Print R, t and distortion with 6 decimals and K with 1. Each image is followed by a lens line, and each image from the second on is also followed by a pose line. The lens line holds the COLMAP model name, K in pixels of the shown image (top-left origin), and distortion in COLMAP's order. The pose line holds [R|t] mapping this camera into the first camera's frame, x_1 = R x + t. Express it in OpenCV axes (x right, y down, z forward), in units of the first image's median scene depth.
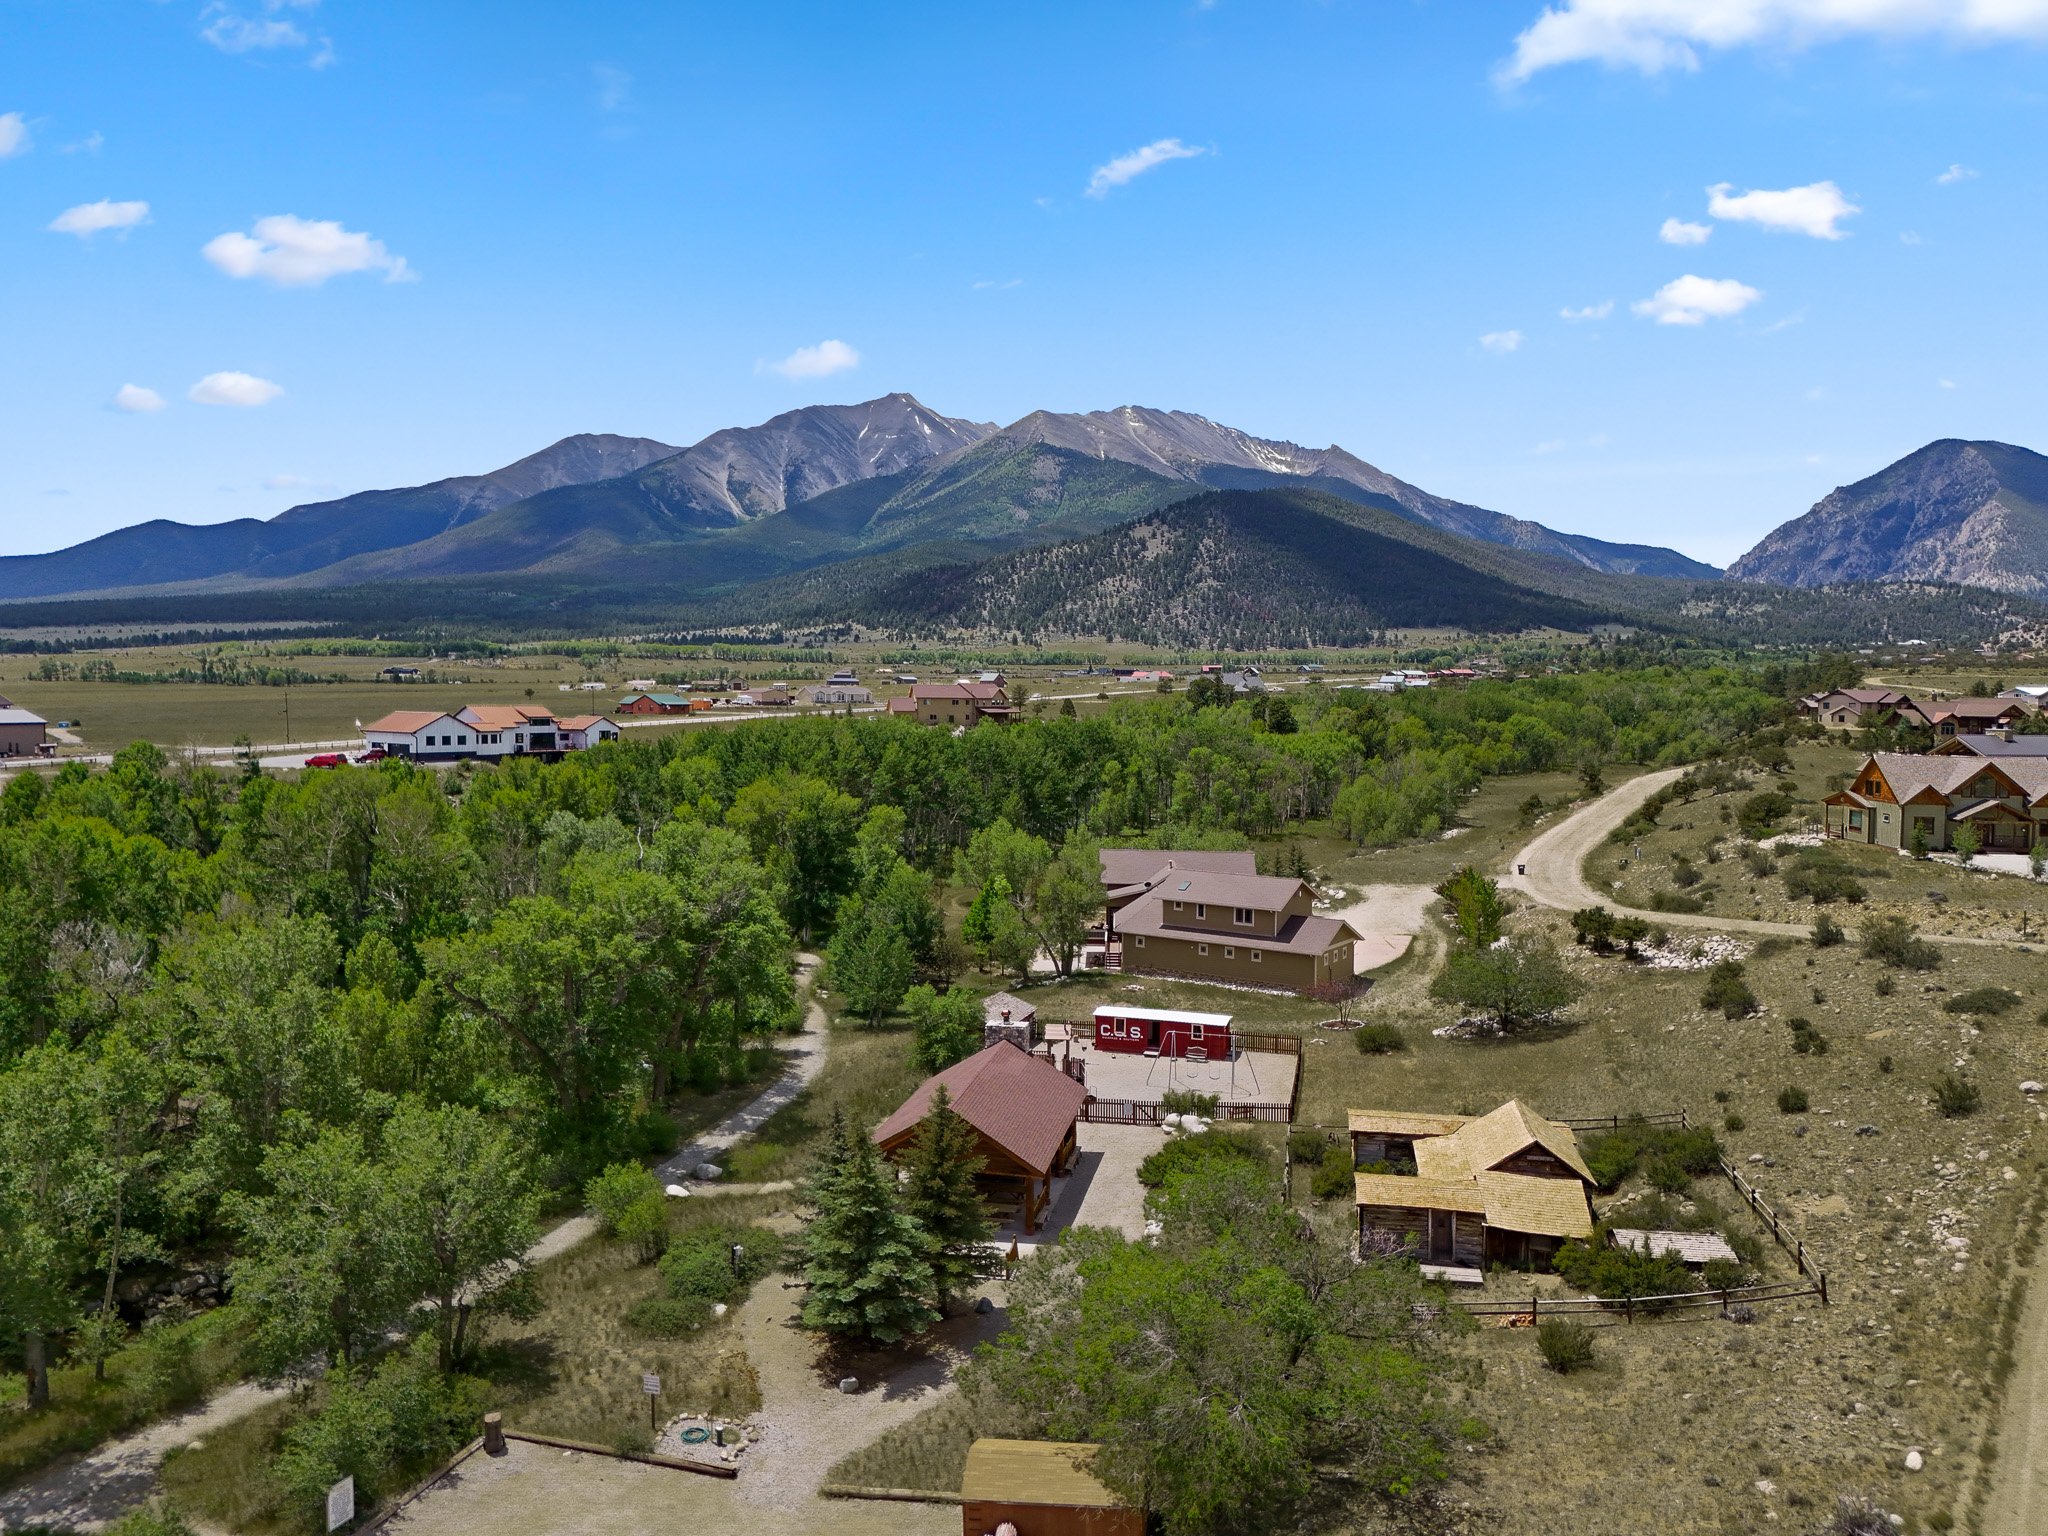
lens RADIAL K [[1435.3, 0, 1024.0], [0, 1435.3, 768.0], [0, 0, 1]] dist [-0.000419, -0.002223]
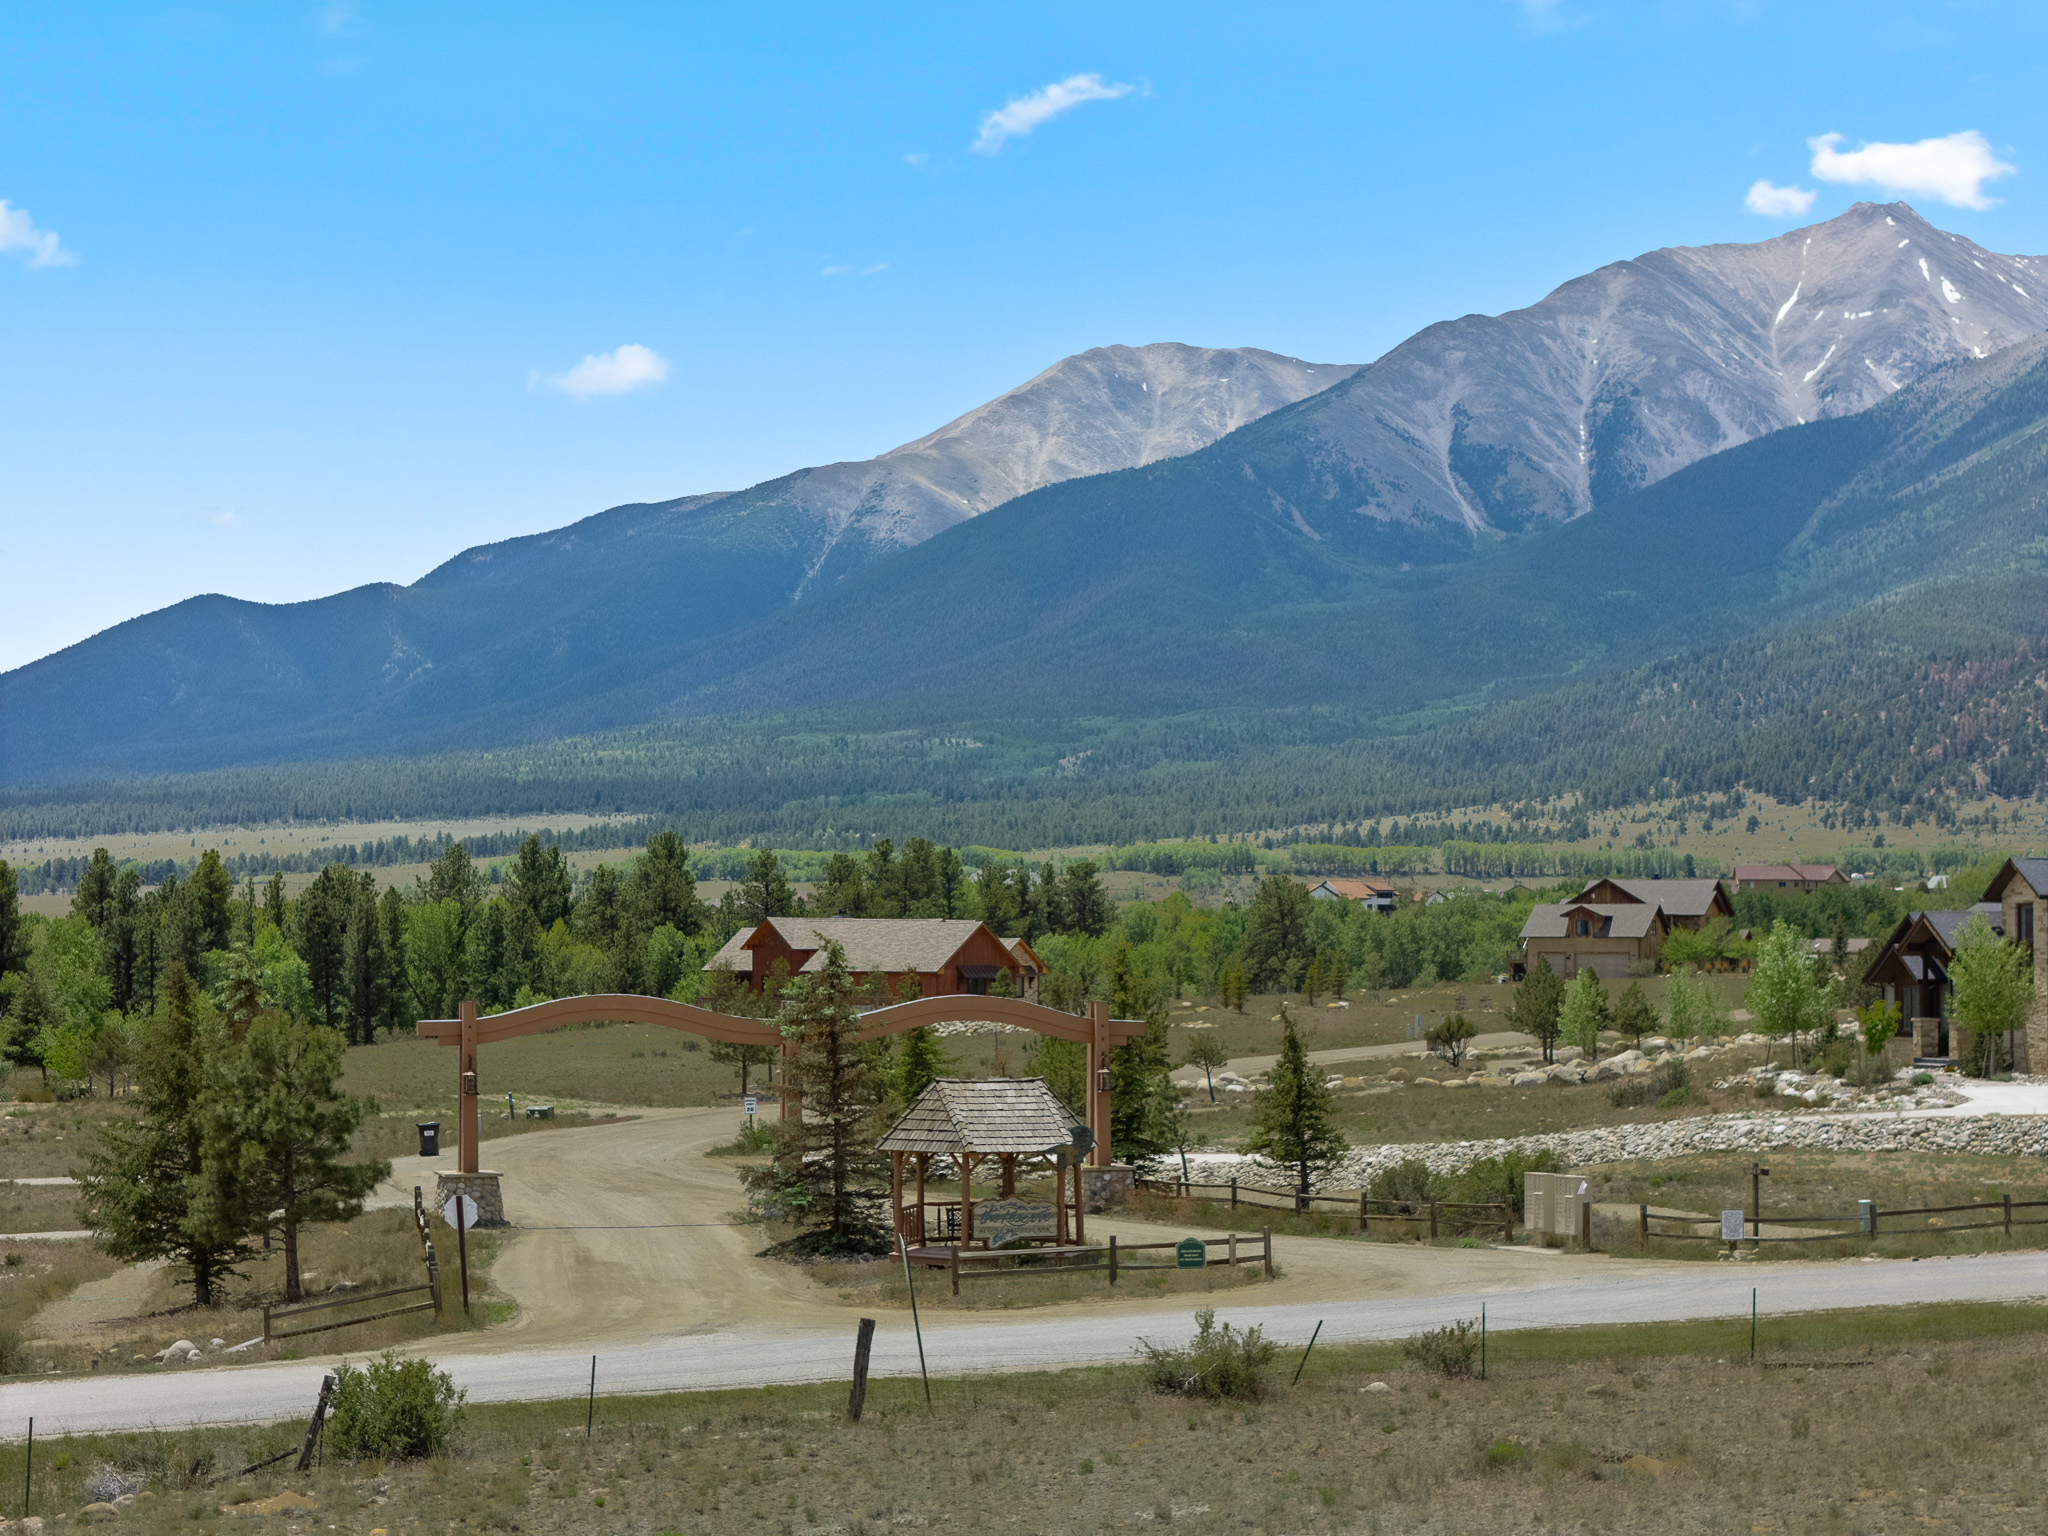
lens RADIAL K [[4206.0, 0, 1024.0], [0, 4206.0, 768.0], [0, 0, 1]] dist [-0.019091, 0.179835]
pose [[0.955097, -0.026128, -0.295138, 0.028869], [-0.004728, 0.994633, -0.103356, 0.015301], [0.296254, 0.100111, 0.949848, -0.168038]]
